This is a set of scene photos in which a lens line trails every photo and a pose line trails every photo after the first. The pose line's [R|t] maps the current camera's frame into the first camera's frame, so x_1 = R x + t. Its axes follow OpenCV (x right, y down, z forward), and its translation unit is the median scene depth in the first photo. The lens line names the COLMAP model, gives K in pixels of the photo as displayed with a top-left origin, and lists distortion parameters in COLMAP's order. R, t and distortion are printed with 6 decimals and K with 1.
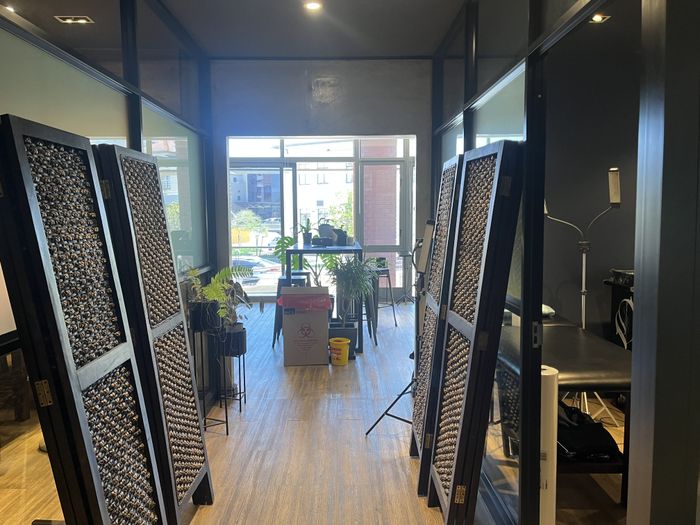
lens RADIAL K [[552.2, 0, 348.7], [0, 552.2, 260.3], [0, 0, 1]] dist [0.036372, -0.019956]
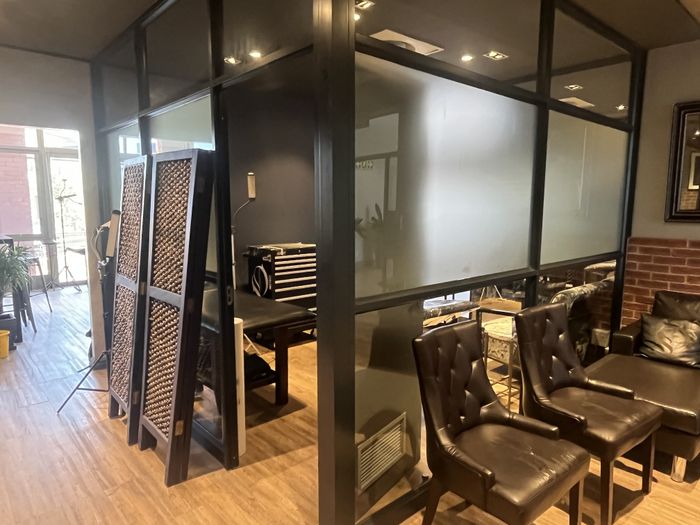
lens RADIAL K [[451.7, 0, 351.2], [0, 451.7, 261.7], [0, 0, 1]] dist [-0.010637, 0.000163]
pose [[0.742532, -0.076078, 0.665476, -0.140858], [0.046210, 0.996980, 0.062415, -0.003025], [-0.668215, -0.015594, 0.743805, -0.019445]]
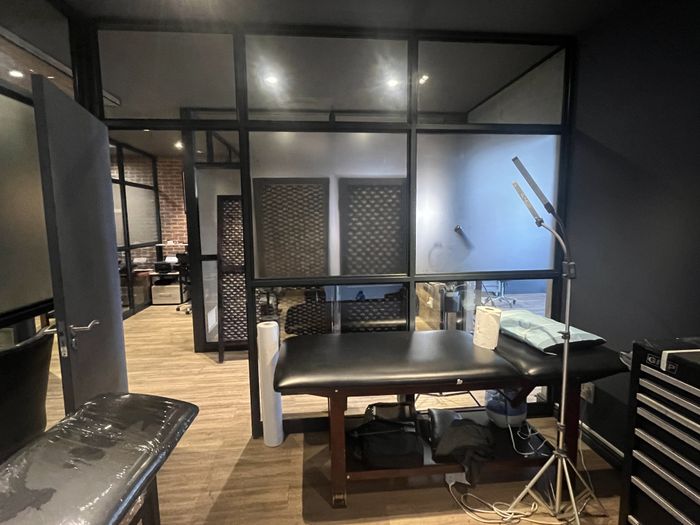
lens RADIAL K [[374.0, 0, 351.5], [0, 374.0, 261.8], [0, 0, 1]] dist [-0.002328, 0.000007]
pose [[0.105244, 0.122588, -0.986862, 7.148982], [-0.070963, 0.990769, 0.115505, -0.503872], [0.991911, 0.057874, 0.112971, 5.323814]]
